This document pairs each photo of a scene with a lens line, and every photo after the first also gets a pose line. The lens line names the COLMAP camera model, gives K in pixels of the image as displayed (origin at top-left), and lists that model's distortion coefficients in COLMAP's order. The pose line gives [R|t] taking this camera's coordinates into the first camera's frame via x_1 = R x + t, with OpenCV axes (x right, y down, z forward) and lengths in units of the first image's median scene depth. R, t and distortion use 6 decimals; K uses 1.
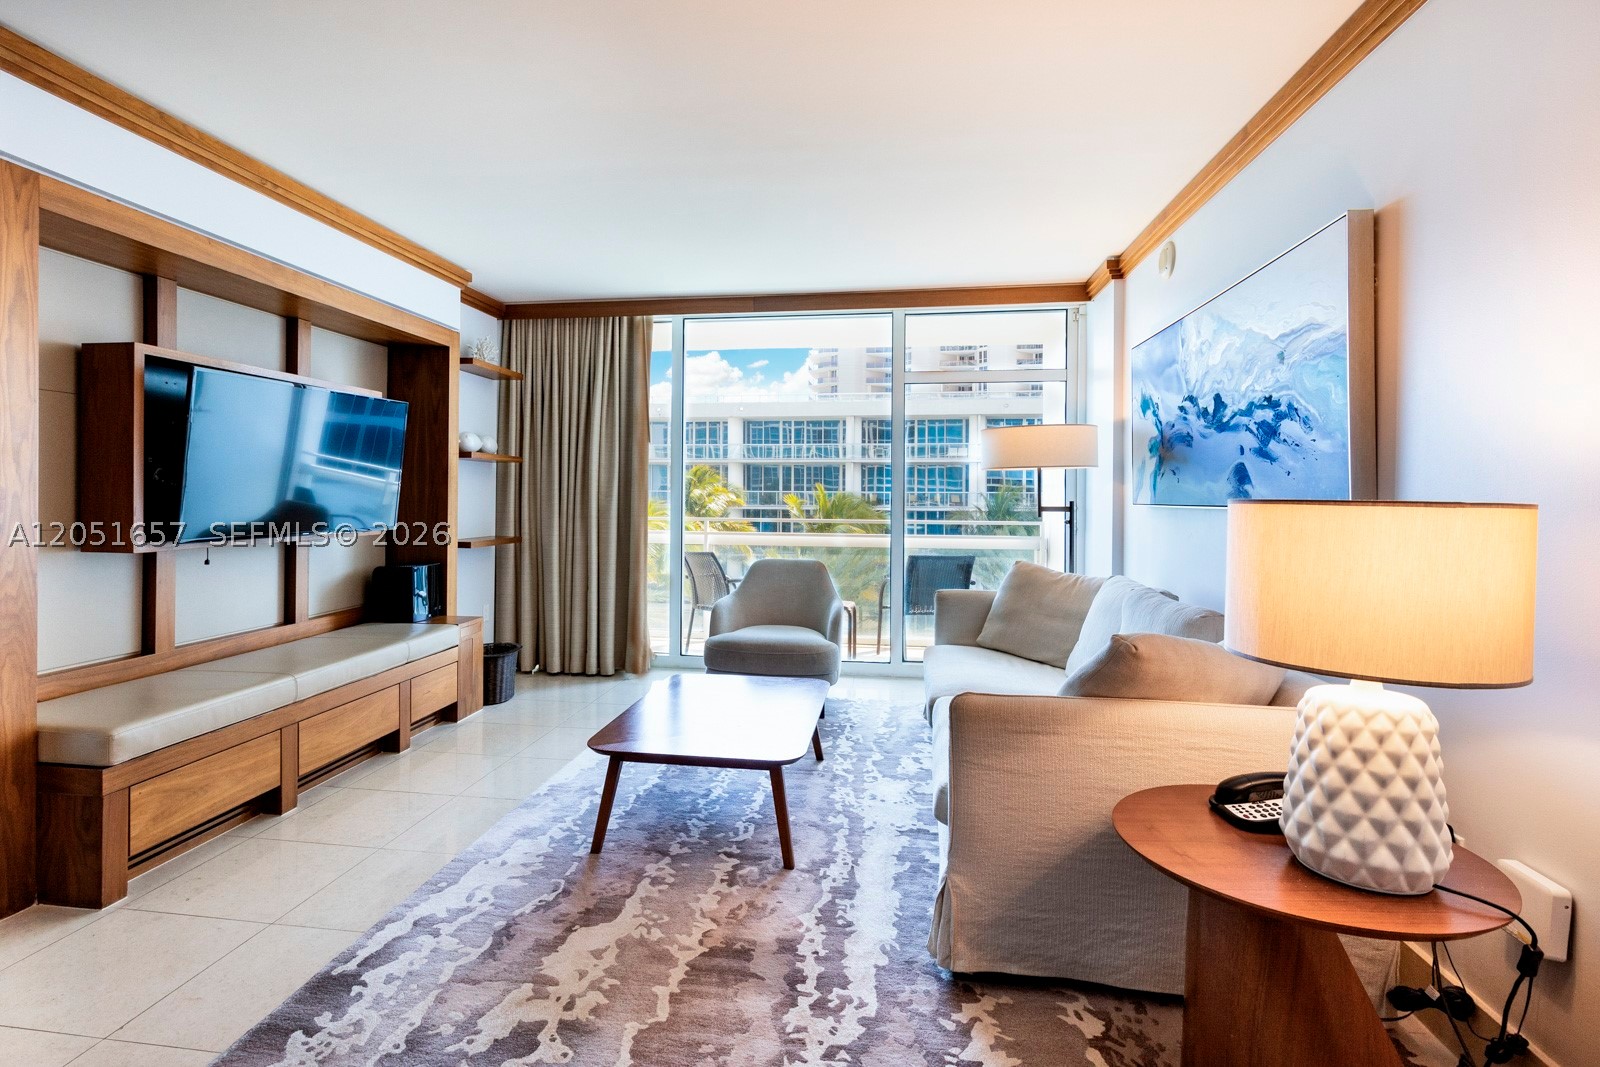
lens RADIAL K [[804.5, 0, 787.3], [0, 804.5, 517.2], [0, 0, 1]] dist [0.007695, -0.001368]
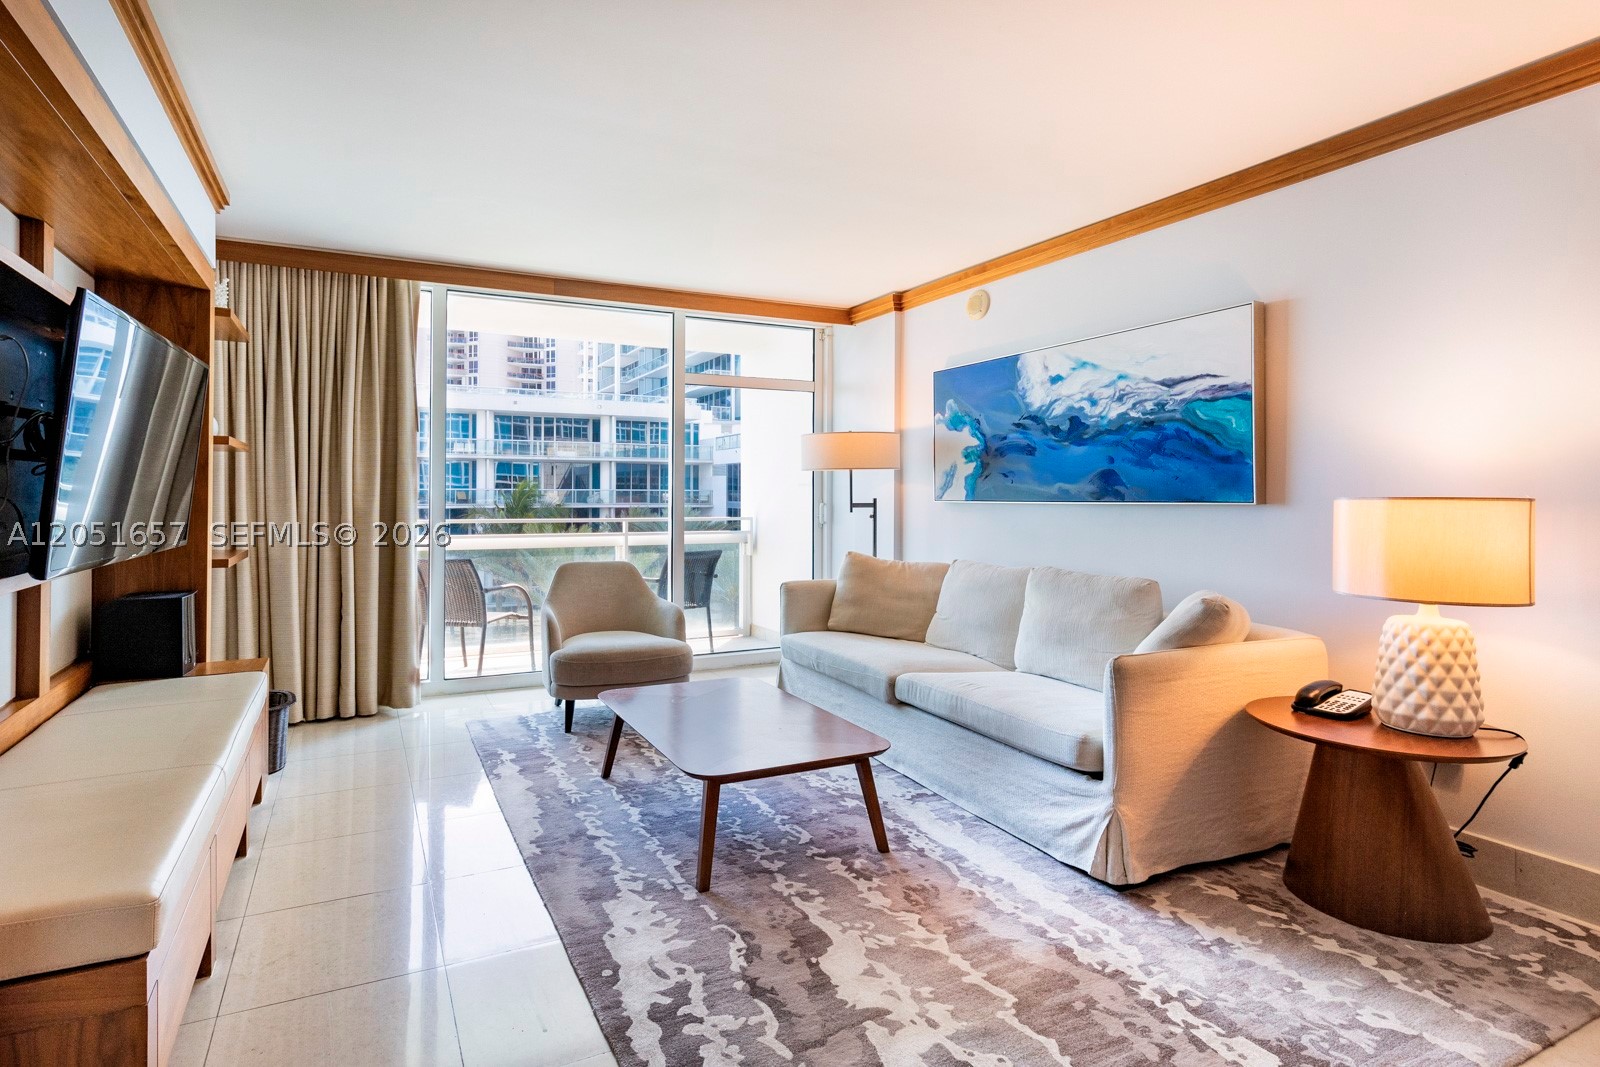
lens RADIAL K [[804.5, 0, 724.0], [0, 804.5, 513.0], [0, 0, 1]] dist [0.007695, -0.001368]
pose [[0.834342, -0.016465, 0.551001, -0.706407], [0.017025, 0.999847, 0.004097, -0.010755], [-0.550983, 0.005962, 0.834495, 0.228957]]
